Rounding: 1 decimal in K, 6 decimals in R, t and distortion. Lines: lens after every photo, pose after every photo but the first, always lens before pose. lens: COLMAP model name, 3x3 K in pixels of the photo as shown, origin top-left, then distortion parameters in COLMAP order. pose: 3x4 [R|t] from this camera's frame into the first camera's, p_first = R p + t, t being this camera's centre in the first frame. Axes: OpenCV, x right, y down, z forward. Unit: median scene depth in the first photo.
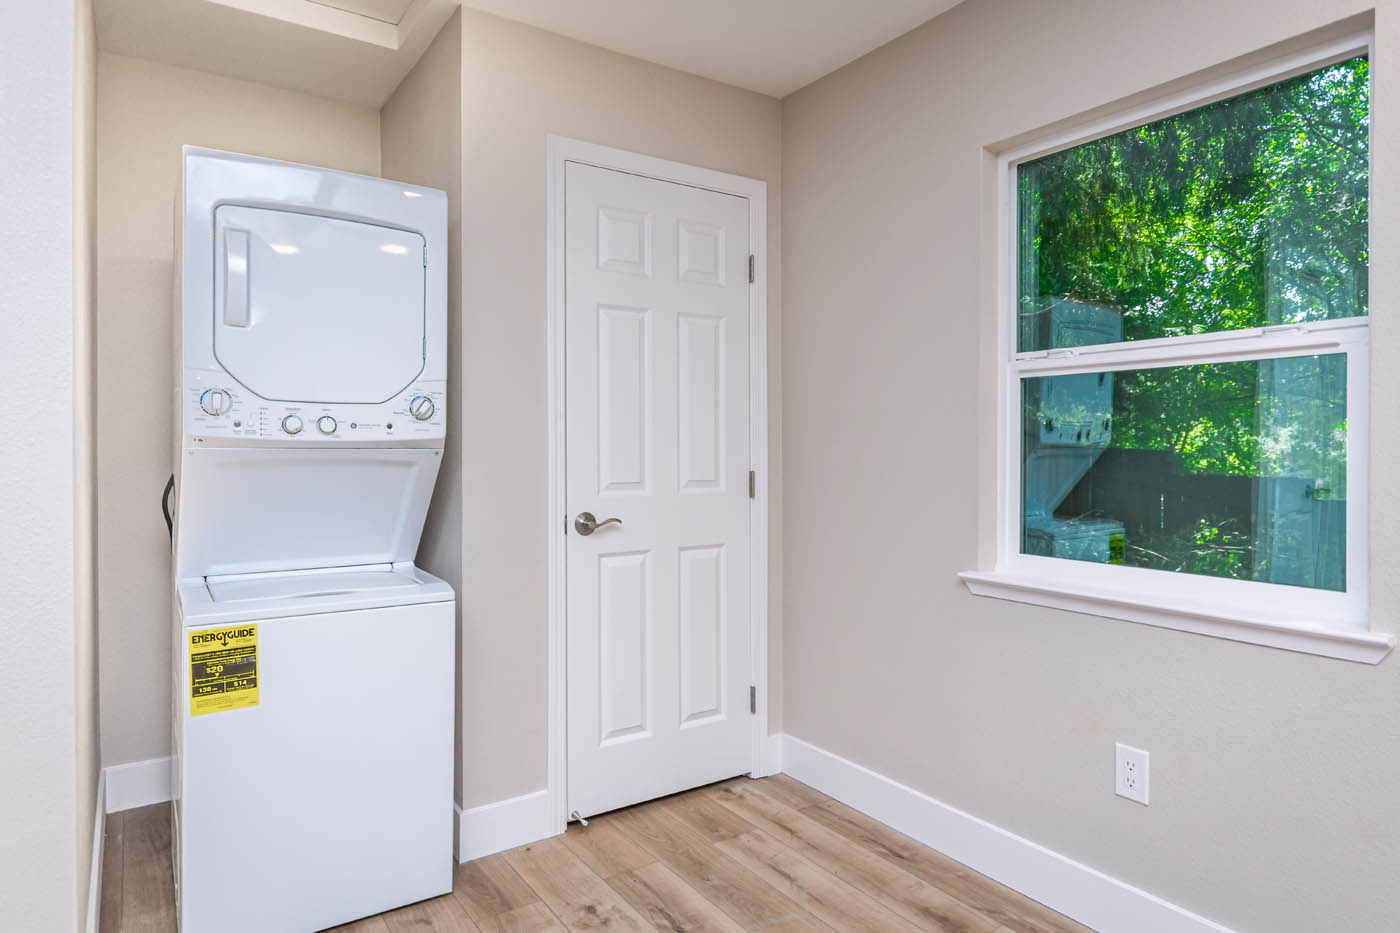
lens RADIAL K [[828.6, 0, 697.6], [0, 828.6, 451.3], [0, 0, 1]] dist [-0.000203, -0.003698]
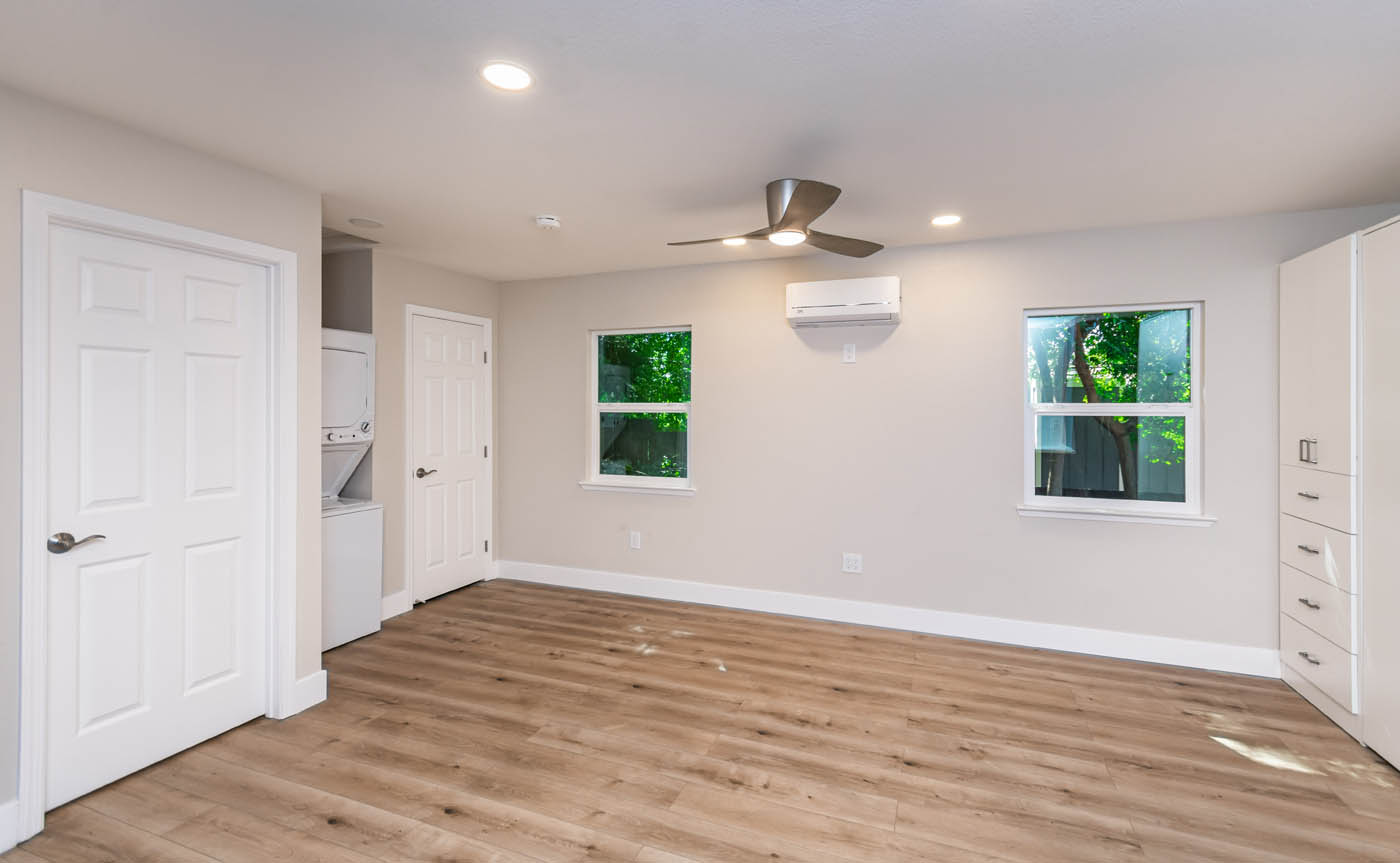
lens RADIAL K [[614.3, 0, 712.8], [0, 614.3, 409.4], [0, 0, 1]] dist [0.005537, 0.000744]
pose [[0.818942, -0.001116, 0.573875, -0.497436], [0.001719, 0.999998, -0.000509, -0.095045], [-0.573874, 0.001403, 0.818943, -0.941376]]
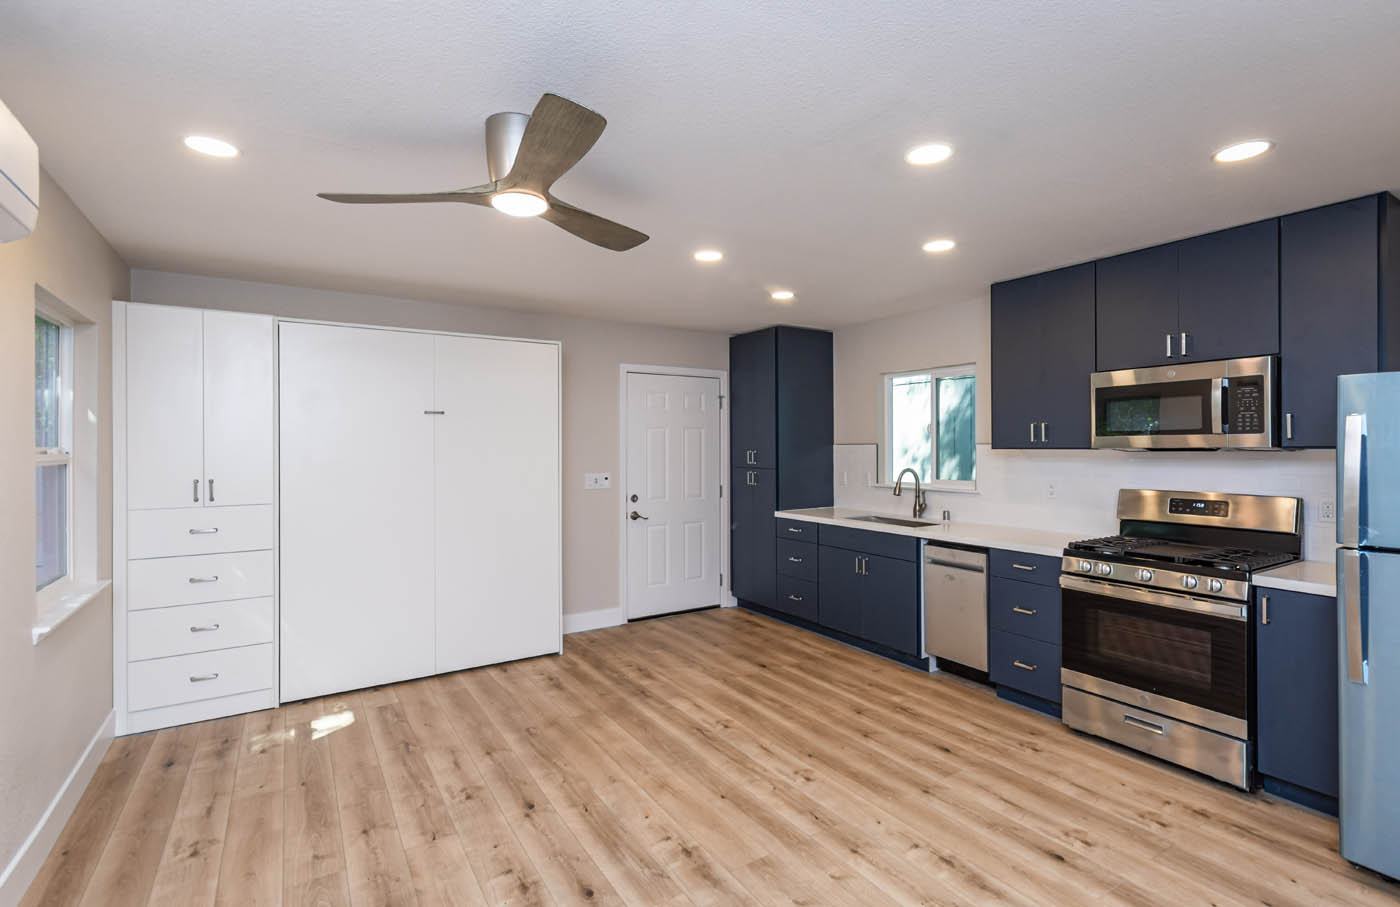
lens RADIAL K [[647.8, 0, 707.0], [0, 647.8, 447.8], [0, 0, 1]] dist [0.002972, 0.001351]
pose [[-0.999739, 0.003448, 0.022573, 0.055487], [0.003671, 0.999945, 0.009833, -0.116662], [-0.022538, 0.009914, -0.999697, 0.849116]]
